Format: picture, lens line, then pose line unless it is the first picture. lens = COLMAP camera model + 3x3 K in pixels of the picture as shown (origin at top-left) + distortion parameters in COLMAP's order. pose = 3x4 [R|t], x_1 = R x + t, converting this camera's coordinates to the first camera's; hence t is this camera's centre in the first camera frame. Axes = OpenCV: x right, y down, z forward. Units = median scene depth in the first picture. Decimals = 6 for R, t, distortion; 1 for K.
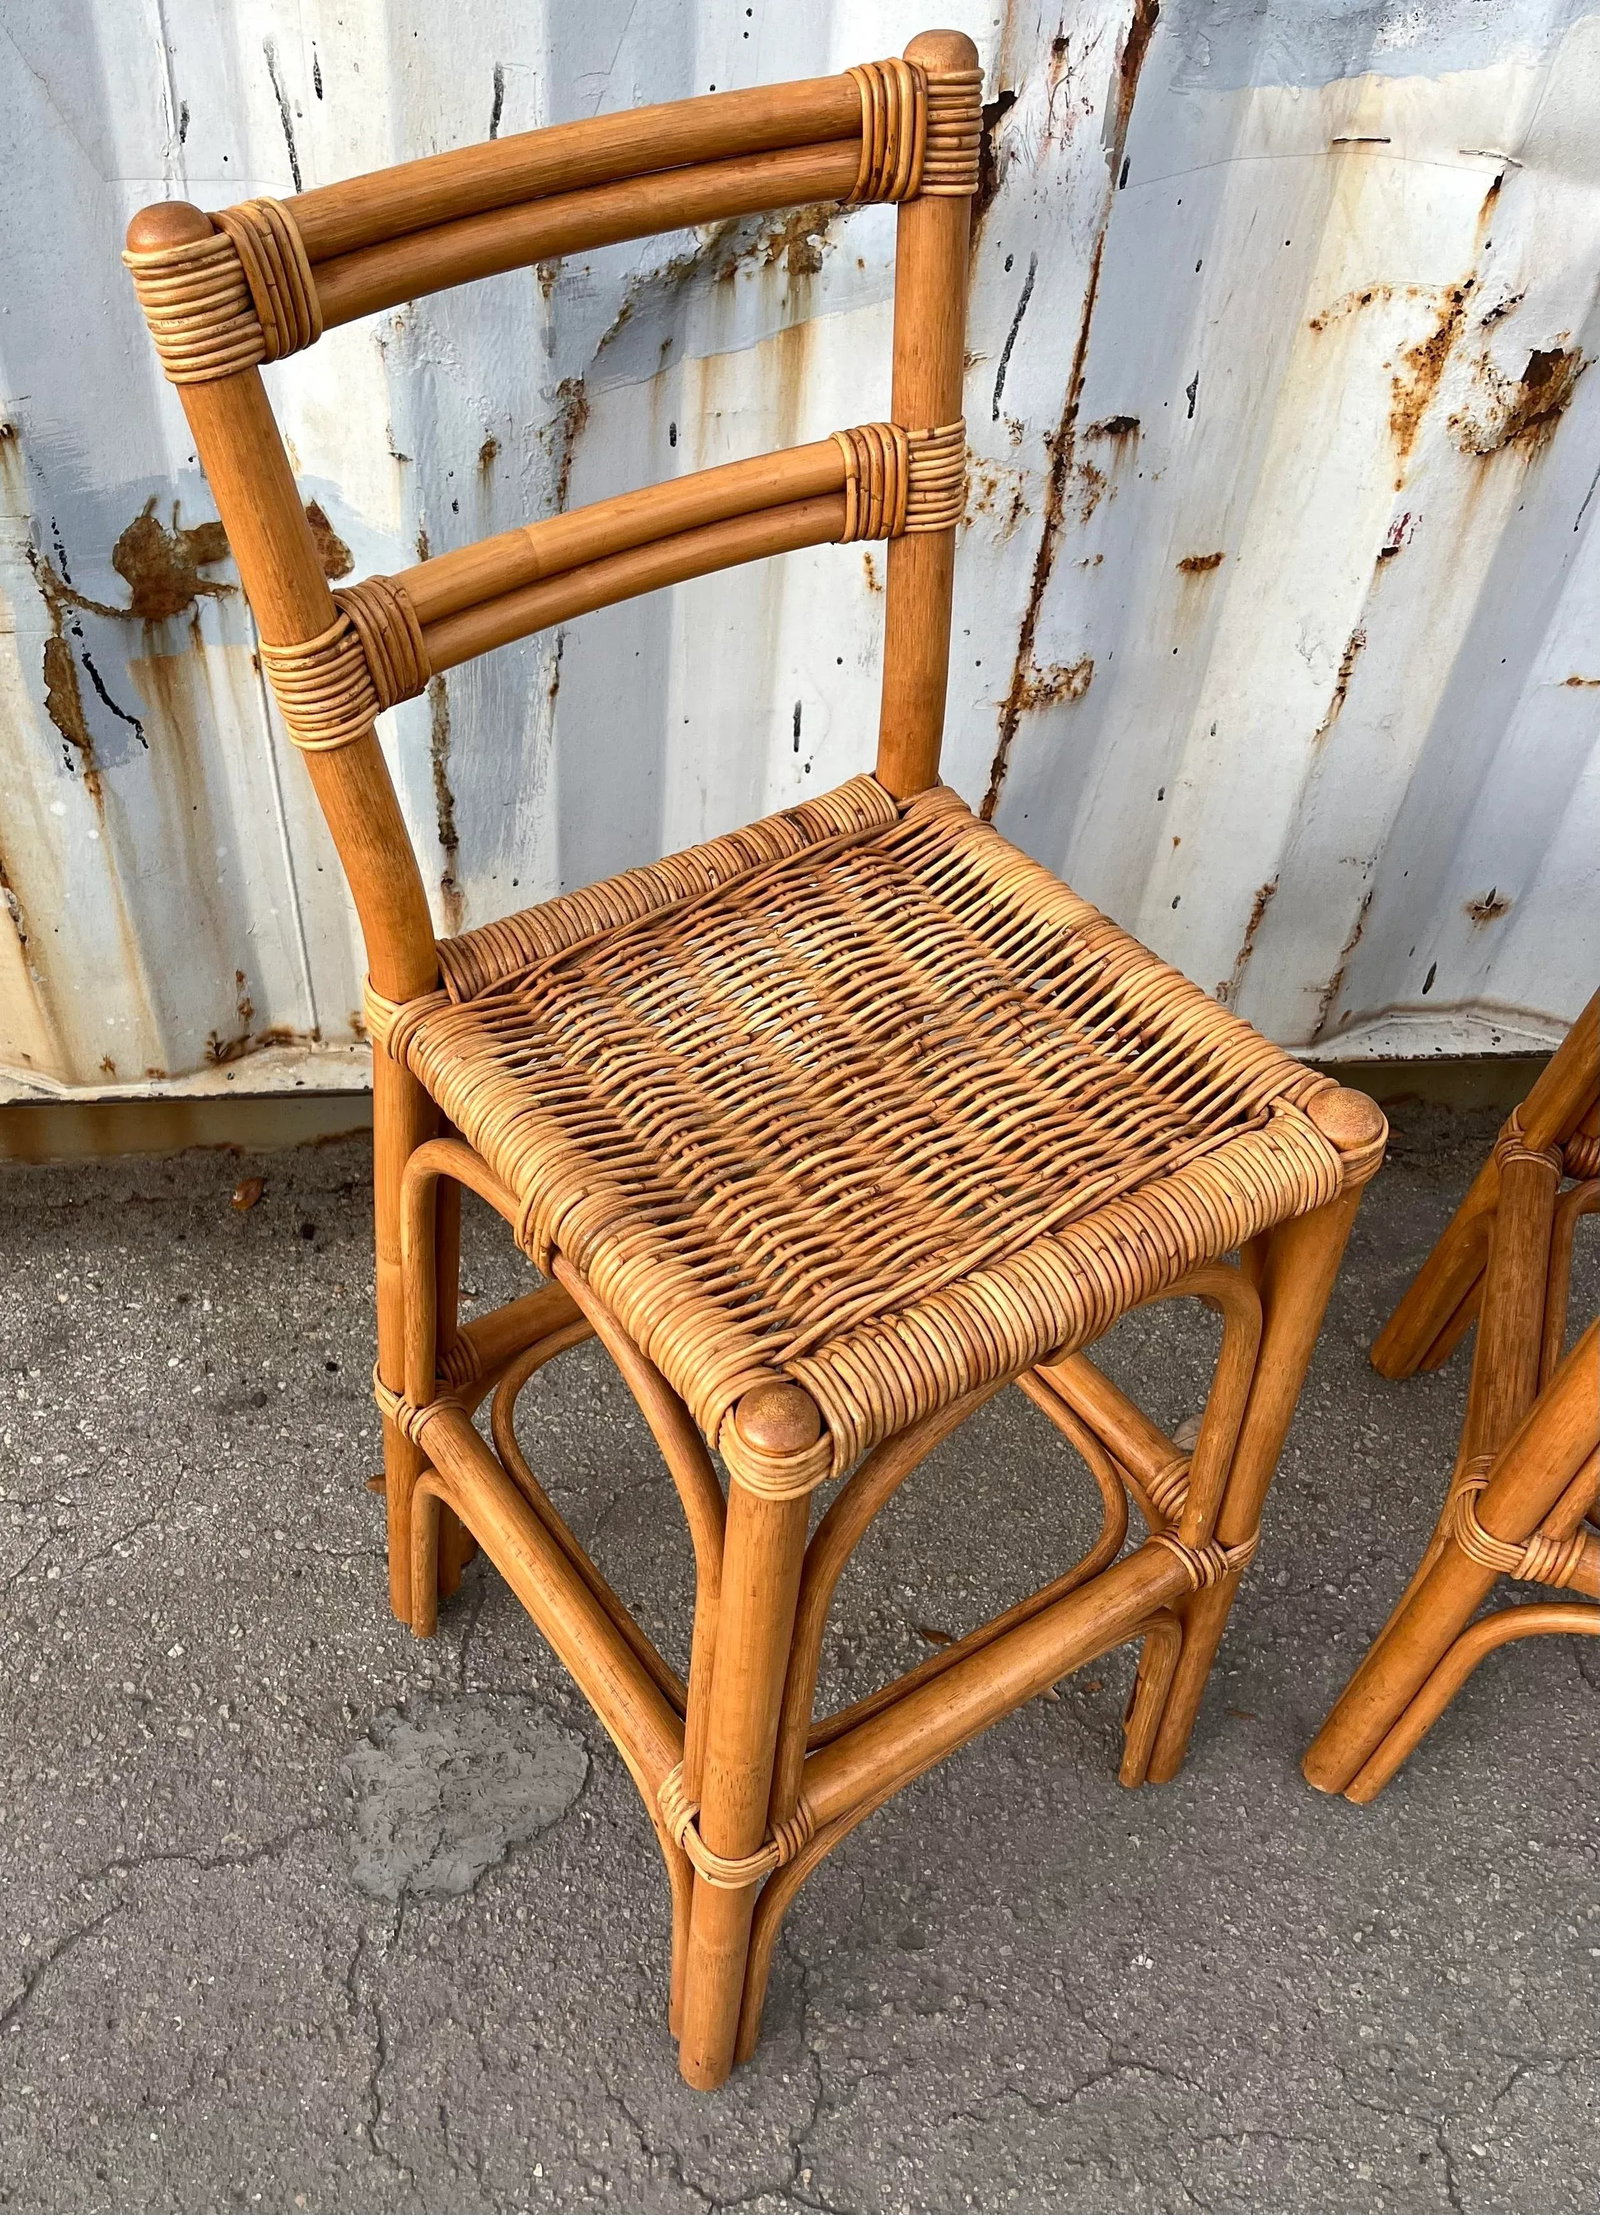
lens RADIAL K [[1948.5, 0, 655.0], [0, 1948.5, 1100.5], [0, 0, 1]] dist [0.055945, -0.077278]
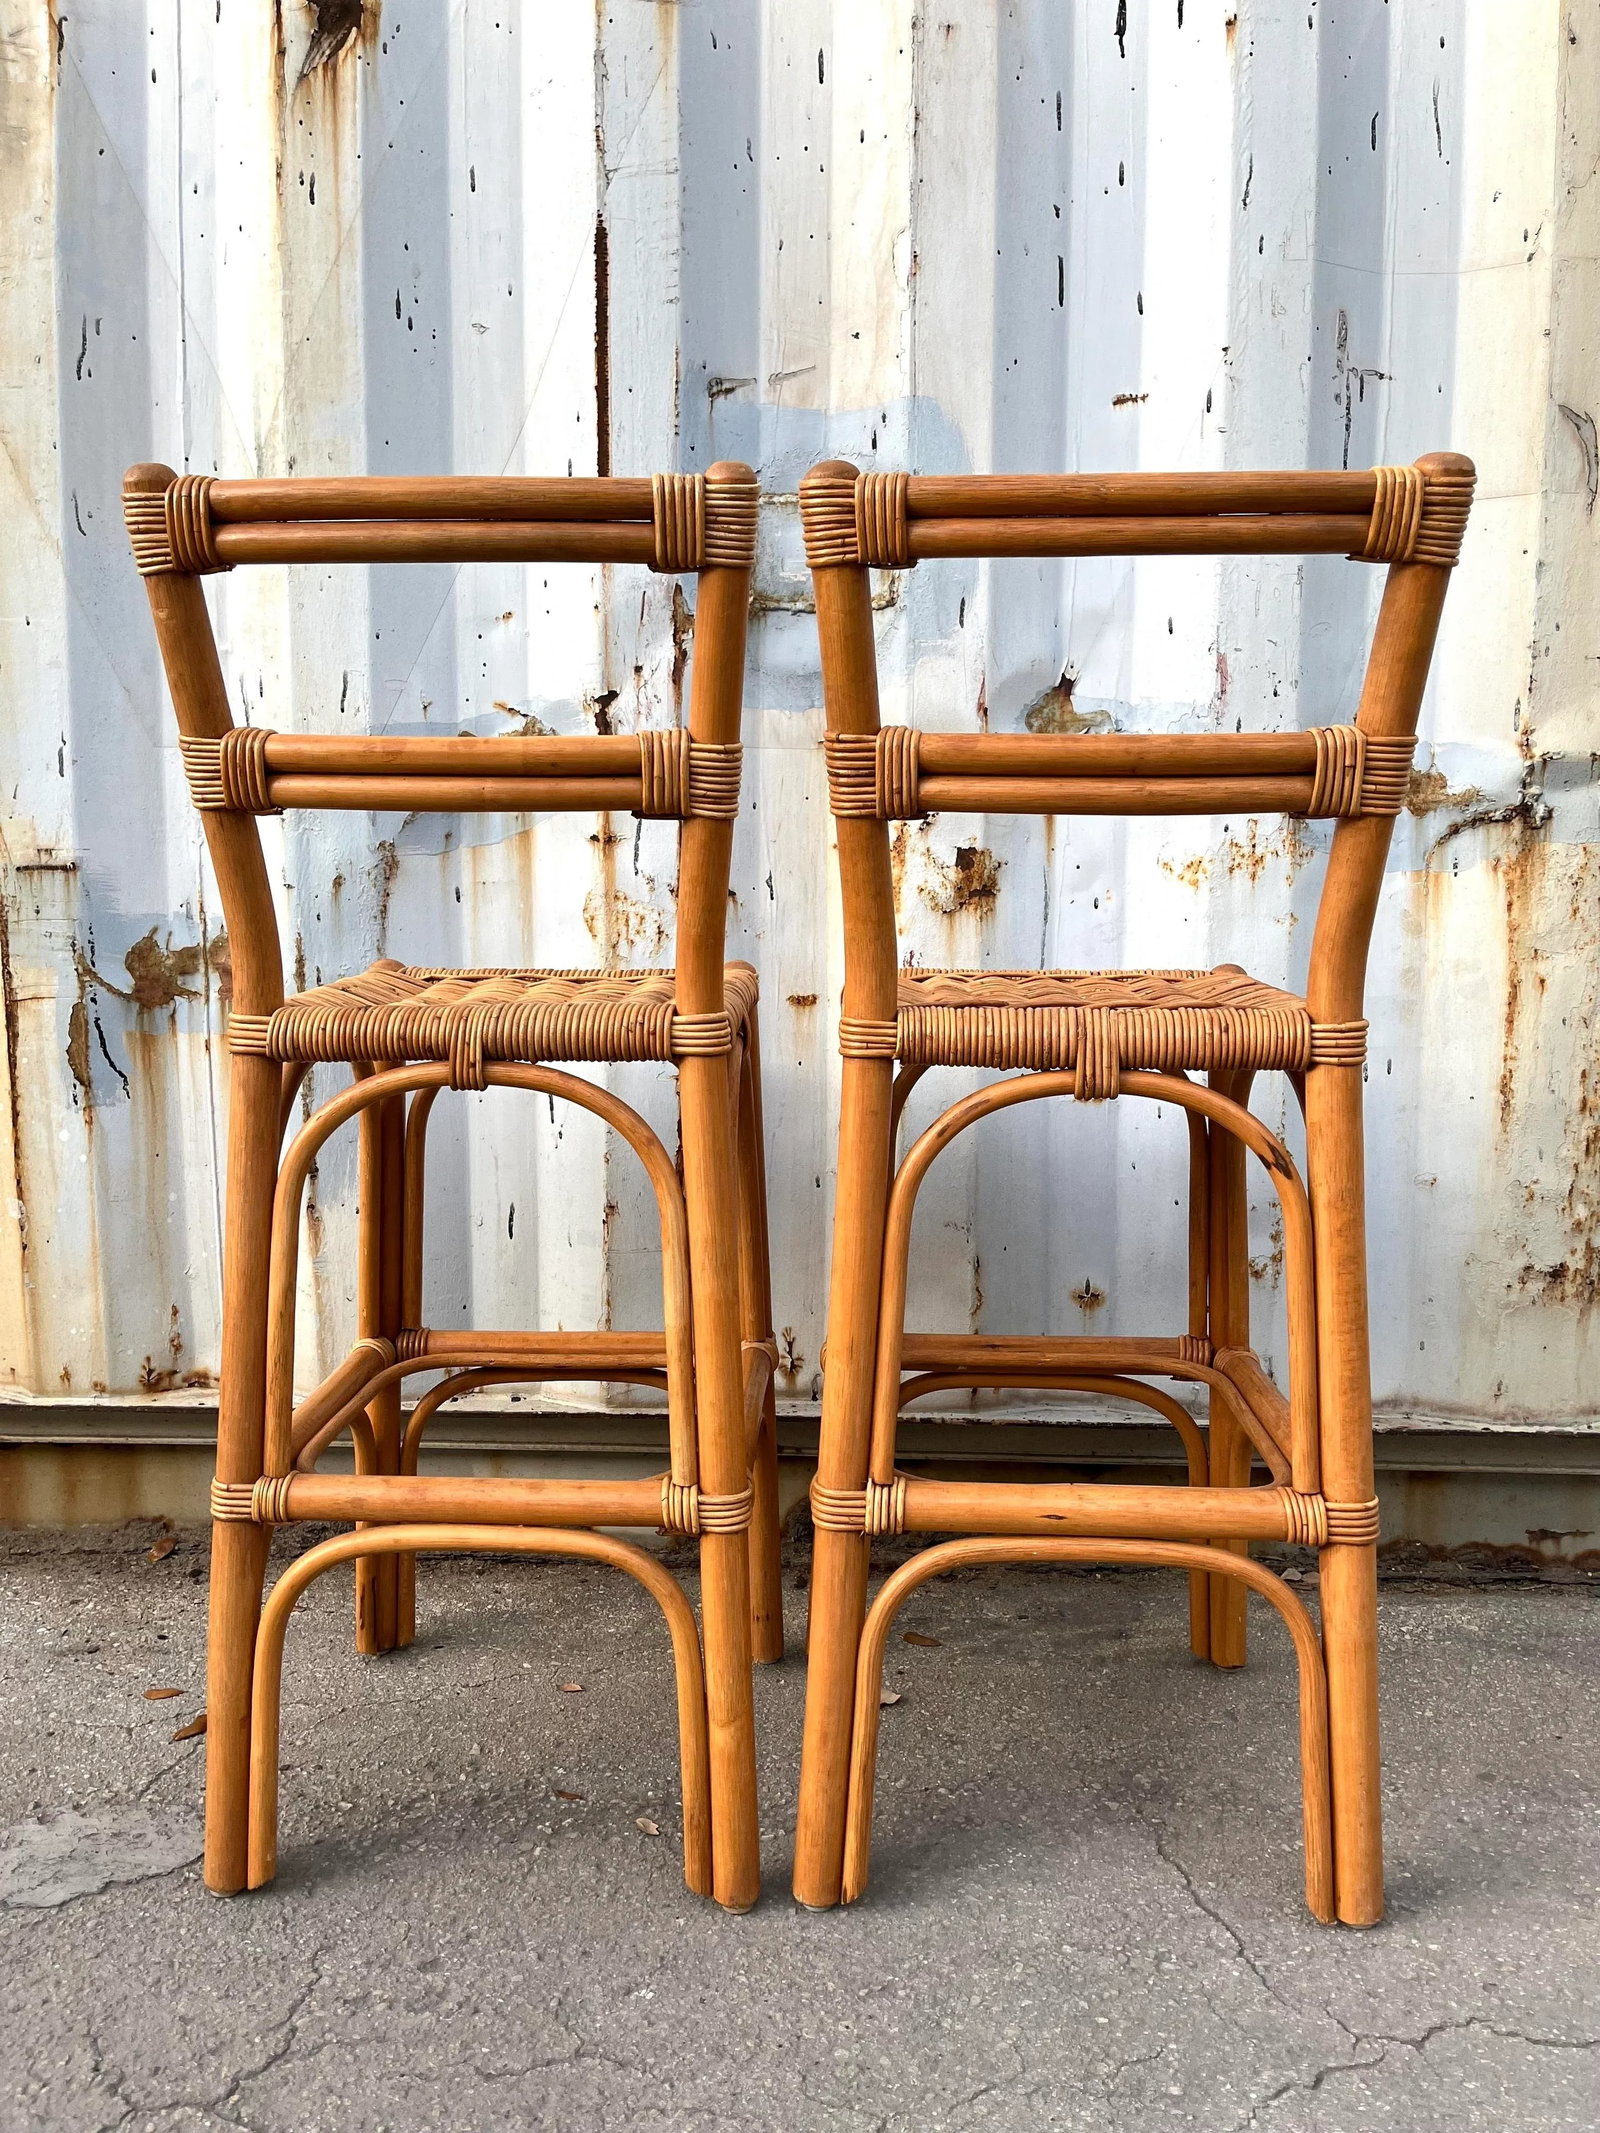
lens RADIAL K [[1608.0, 0, 809.4], [0, 1608.0, 1077.4], [0, 0, 1]] dist [0.061042, -0.101901]
pose [[0.993595, -0.008097, -0.112711, 0.461917], [-0.067336, 0.758580, -0.648091, 0.660053], [0.090748, 0.651530, 0.753176, 0.069931]]
